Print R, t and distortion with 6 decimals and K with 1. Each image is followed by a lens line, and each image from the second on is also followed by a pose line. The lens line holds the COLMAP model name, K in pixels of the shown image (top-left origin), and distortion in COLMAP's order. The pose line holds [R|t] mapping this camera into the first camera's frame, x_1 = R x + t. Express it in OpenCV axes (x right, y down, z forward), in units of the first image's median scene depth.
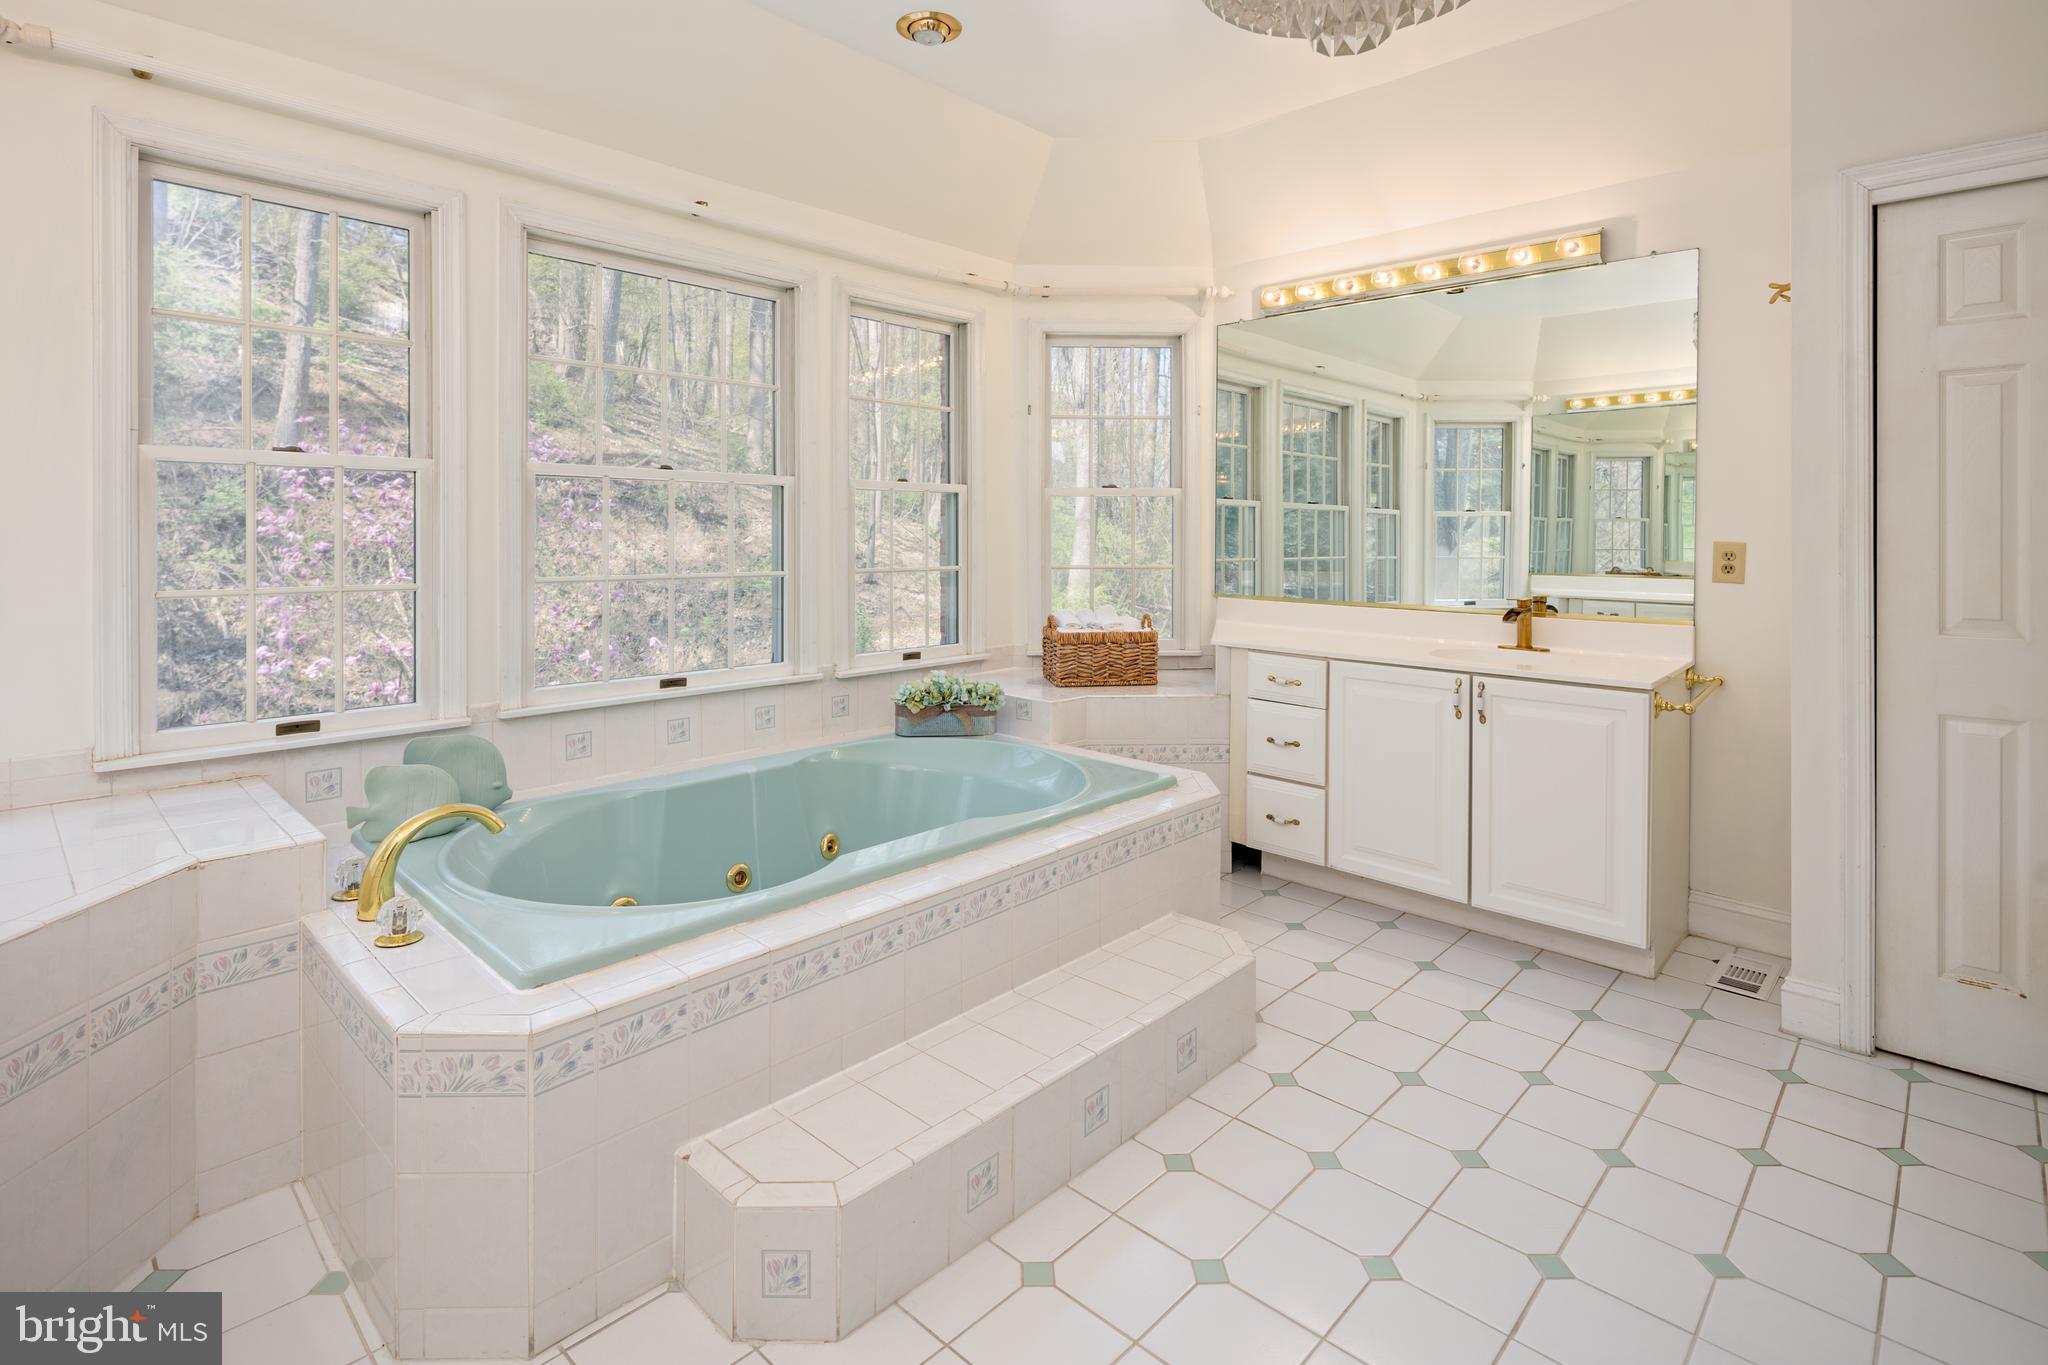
lens RADIAL K [[994.0, 0, 1041.9], [0, 994.0, 531.4], [0, 0, 1]] dist [0.004695, -0.001911]
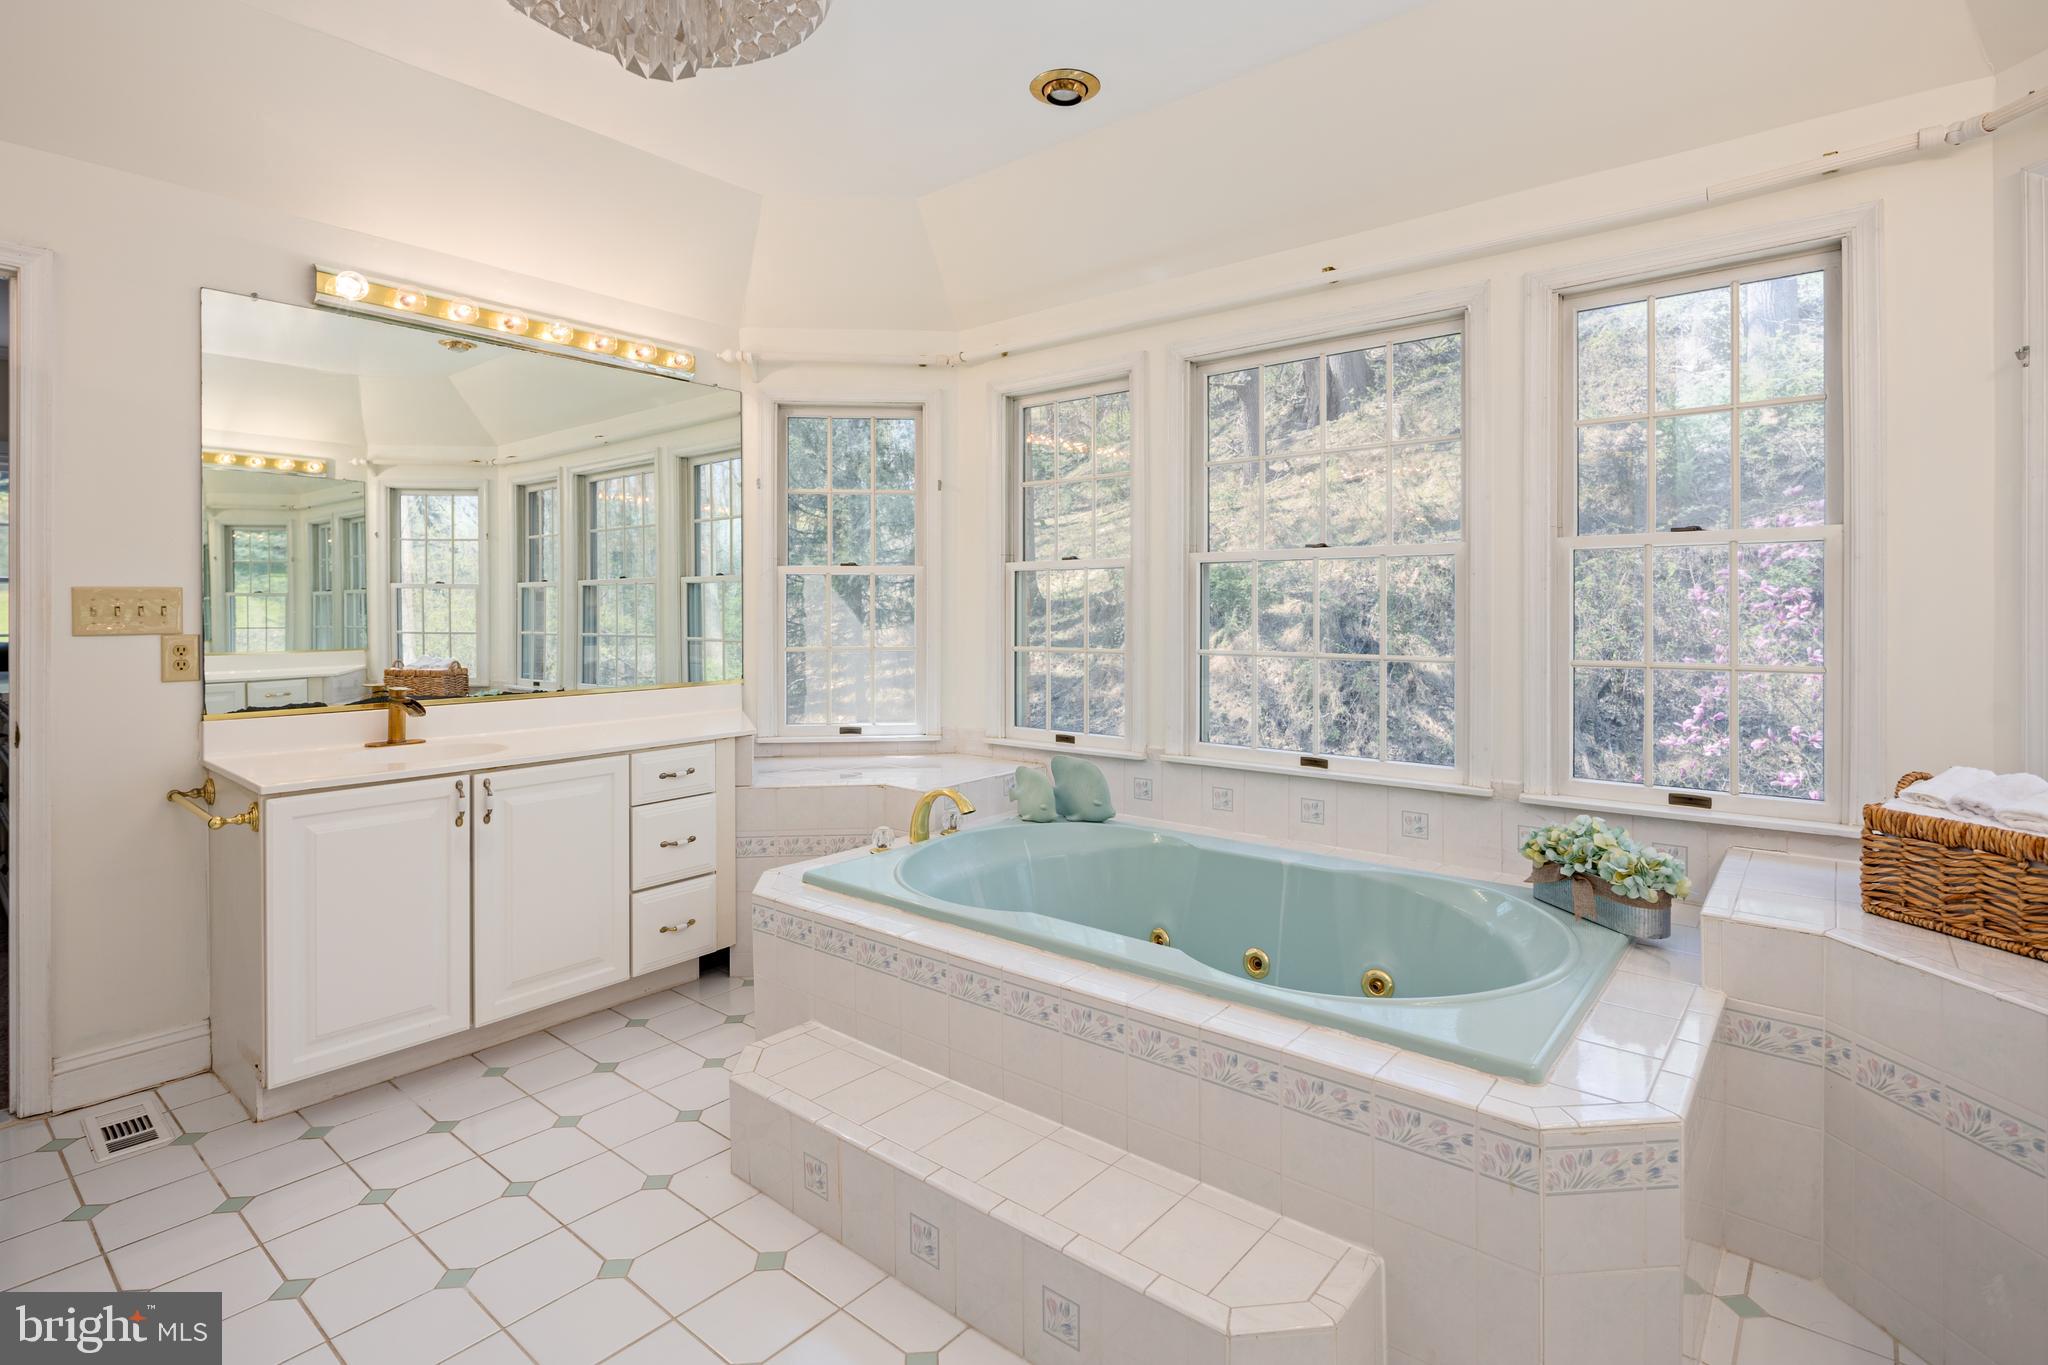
lens RADIAL K [[994.0, 0, 1030.0], [0, 994.0, 635.4], [0, 0, 1]] dist [0.004695, -0.001911]
pose [[0.059551, 0.021671, -0.997990, 0.638474], [0.004763, 0.999747, 0.021994, 0.000923], [0.998214, -0.006064, 0.059433, 0.688656]]
